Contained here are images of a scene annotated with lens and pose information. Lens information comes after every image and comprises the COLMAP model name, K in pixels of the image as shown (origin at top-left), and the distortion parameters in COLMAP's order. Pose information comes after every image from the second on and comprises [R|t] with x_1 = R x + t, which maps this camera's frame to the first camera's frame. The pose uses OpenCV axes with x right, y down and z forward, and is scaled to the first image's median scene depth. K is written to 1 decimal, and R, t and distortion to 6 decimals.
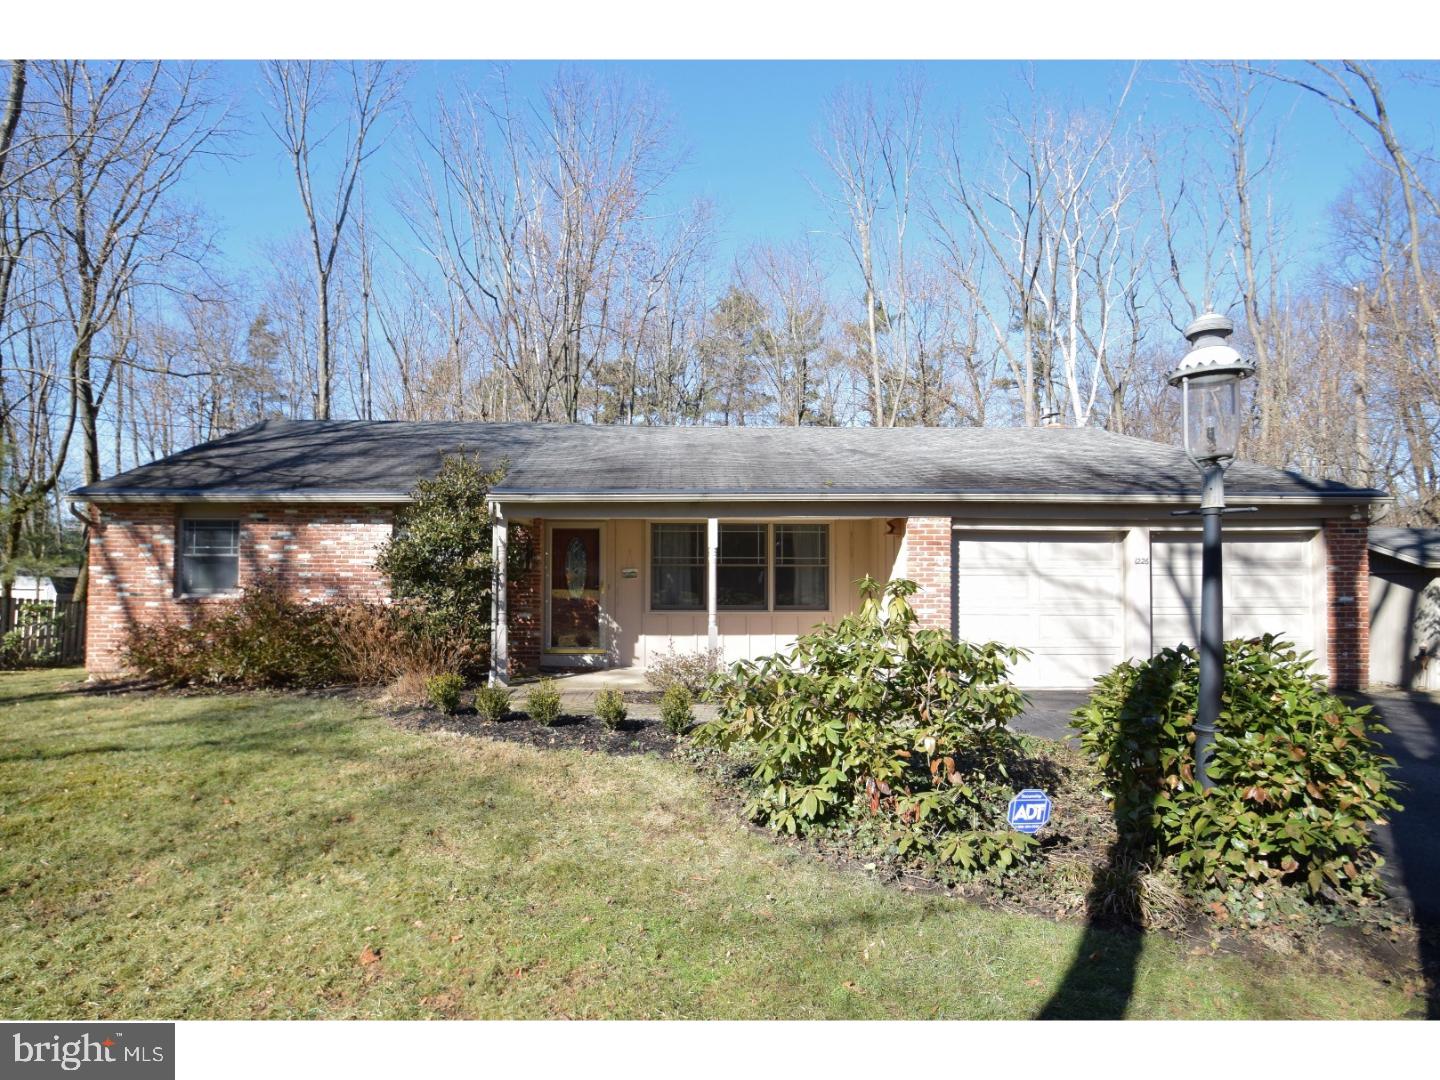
lens RADIAL K [[719.8, 0, 720.0], [0, 719.8, 540.0], [0, 0, 1]] dist [0.000653, 0.000066]
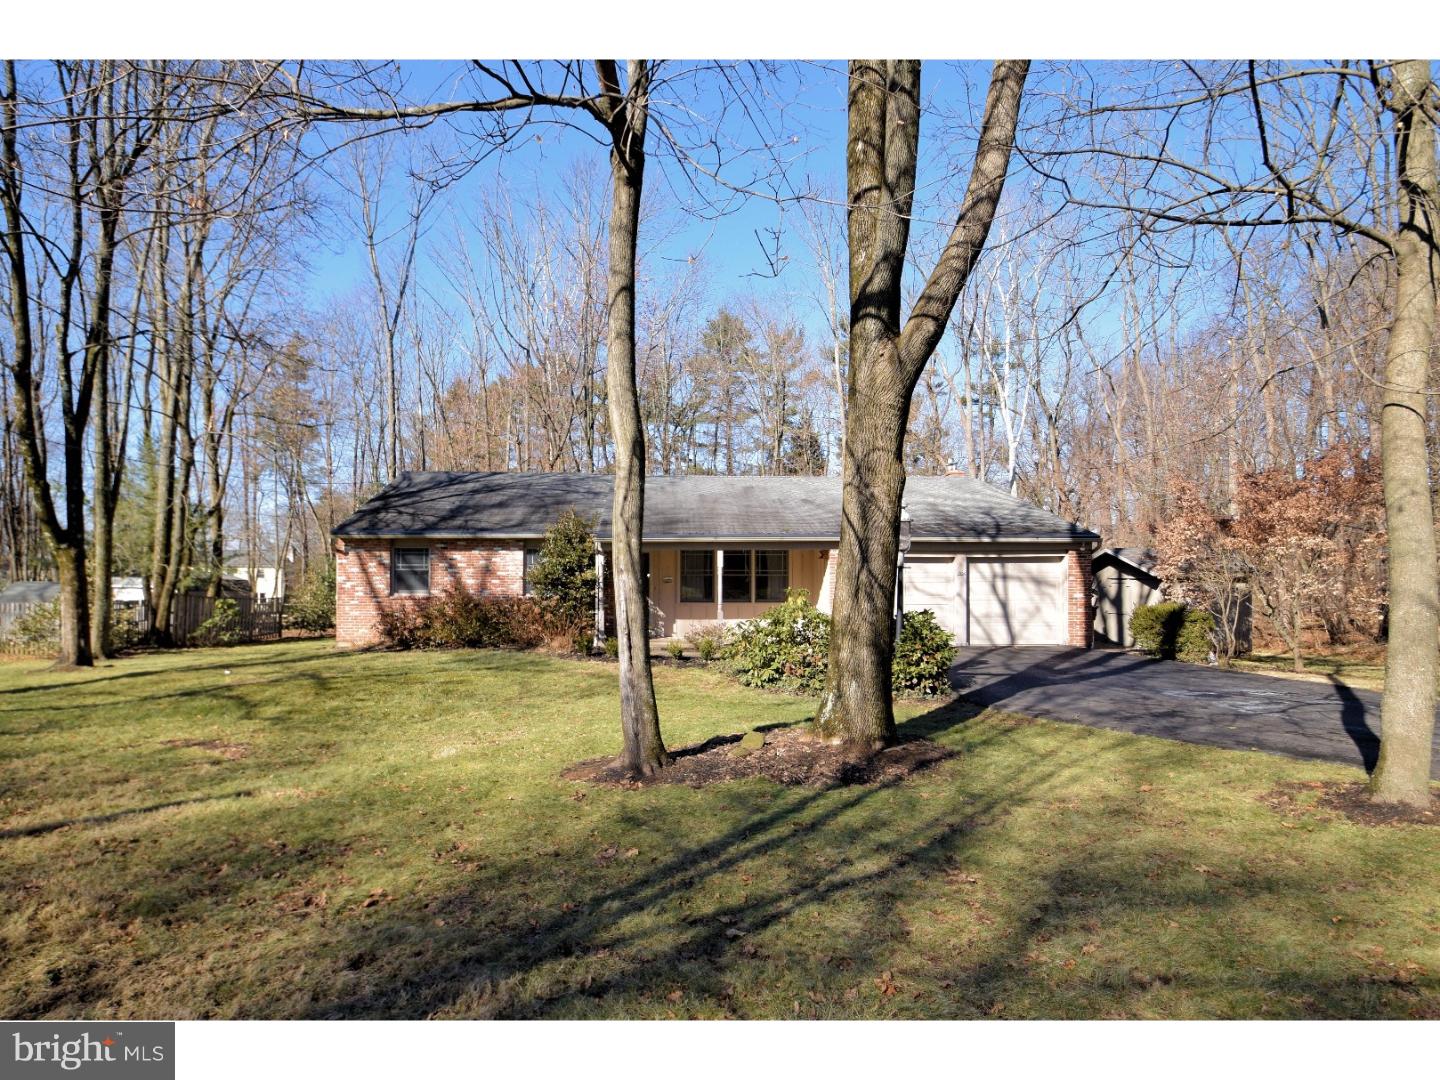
lens RADIAL K [[753.9, 0, 720.0], [0, 753.9, 540.0], [0, 0, 1]] dist [0.000127, 0.000011]
pose [[0.999721, -0.000682, 0.023590, -0.050221], [0.000402, 0.999929, 0.011896, -0.072510], [-0.023596, -0.011883, 0.999651, -0.794596]]
